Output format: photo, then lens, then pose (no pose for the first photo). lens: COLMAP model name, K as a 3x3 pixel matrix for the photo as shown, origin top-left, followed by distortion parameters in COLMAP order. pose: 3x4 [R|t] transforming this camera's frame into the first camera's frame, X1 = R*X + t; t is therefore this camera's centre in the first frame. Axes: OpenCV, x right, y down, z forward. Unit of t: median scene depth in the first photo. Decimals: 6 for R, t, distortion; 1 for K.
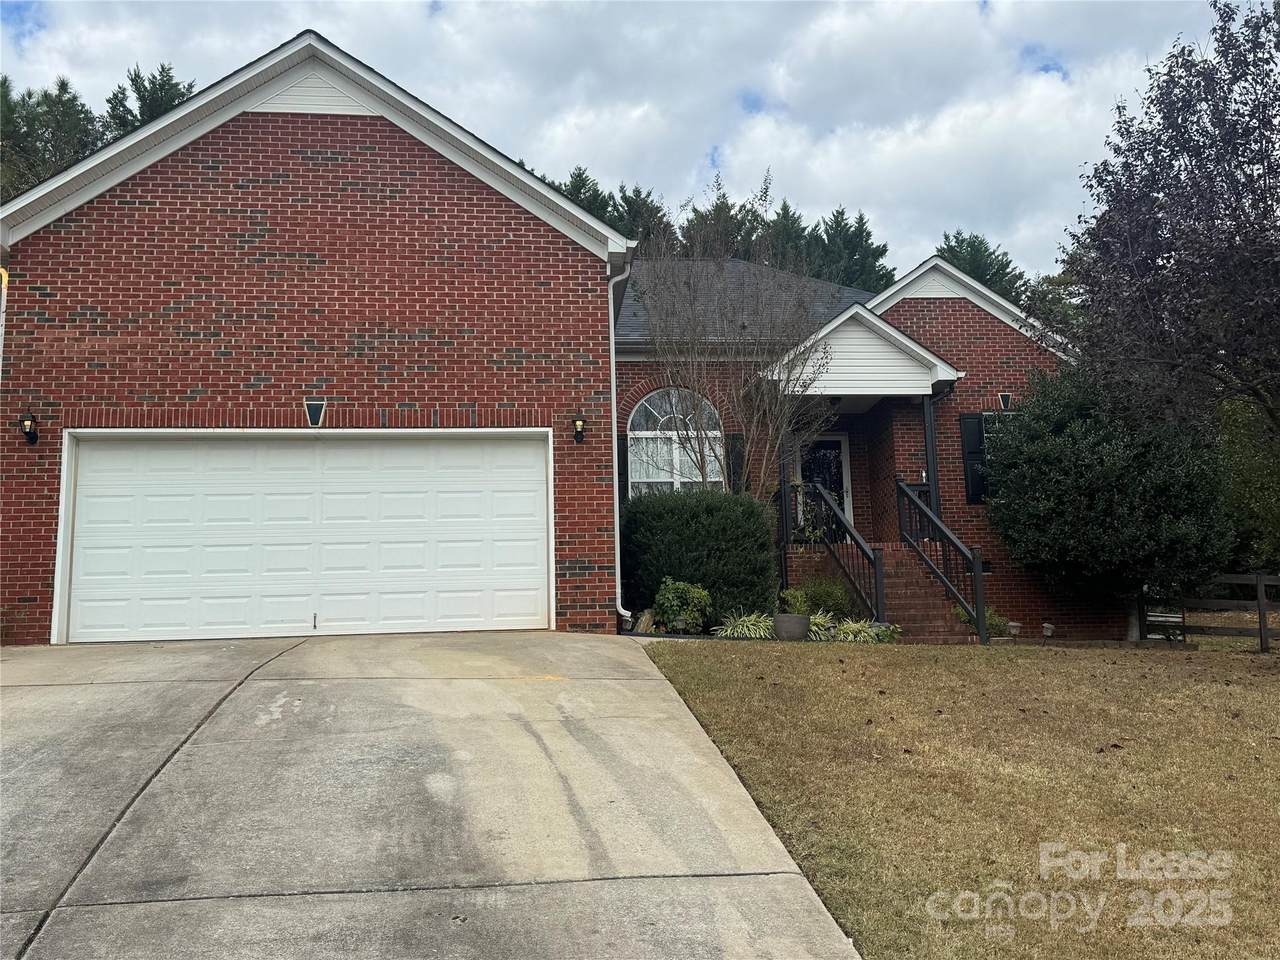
lens RADIAL K [[1228.4, 0, 638.4], [0, 1228.4, 479.9], [0, 0, 1]] dist [0.104354, 0.000000]
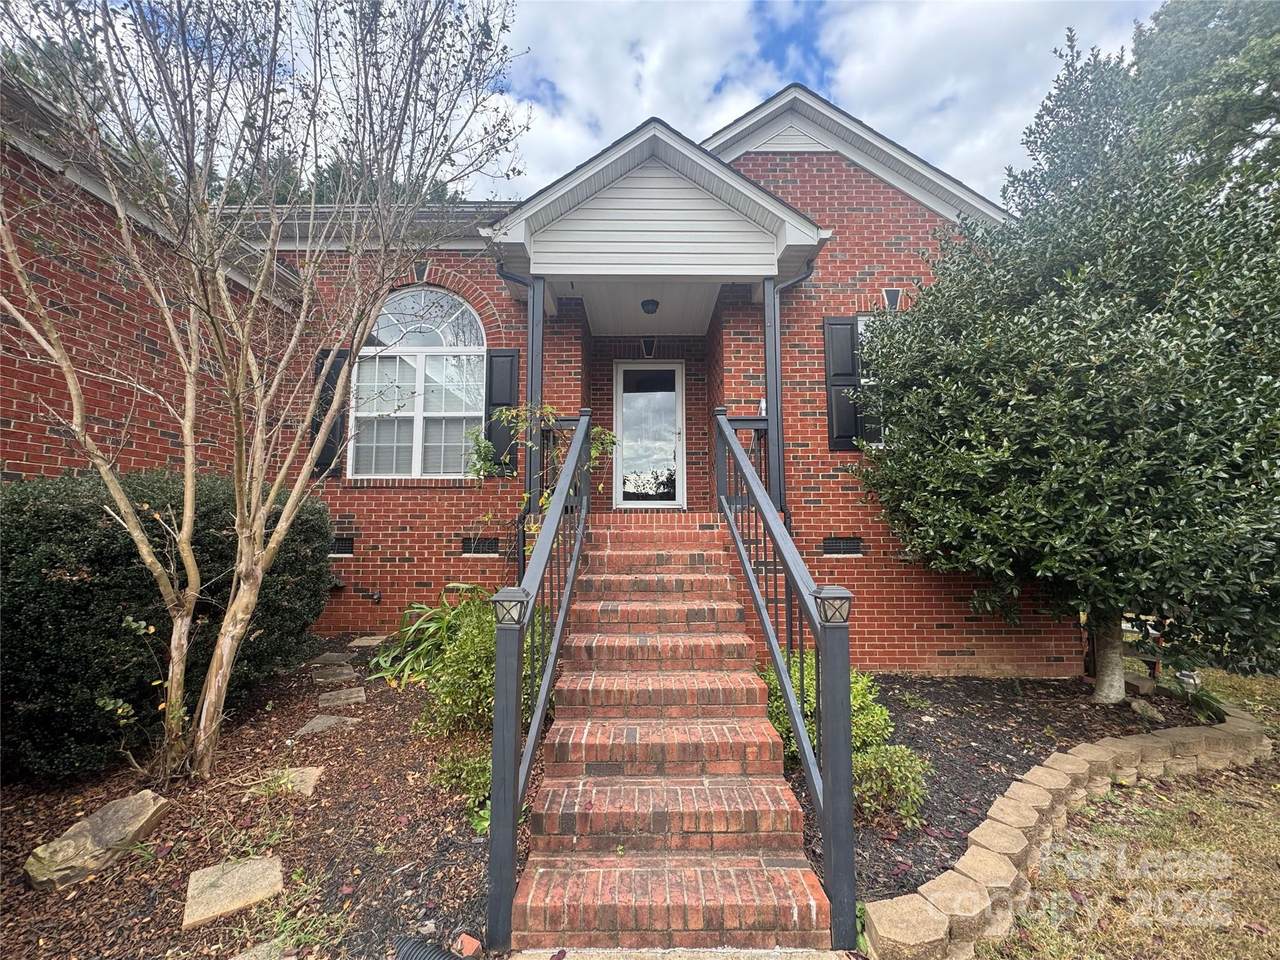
lens RADIAL K [[514.6, 0, 642.5], [0, 514.6, 482.7], [0, 0, 1]] dist [-0.002011, -0.000048]
pose [[0.993949, 0.012049, -0.109181, 0.201077], [-0.002111, 0.995878, 0.090678, 0.012037], [0.109823, -0.089899, 0.989877, 0.731876]]
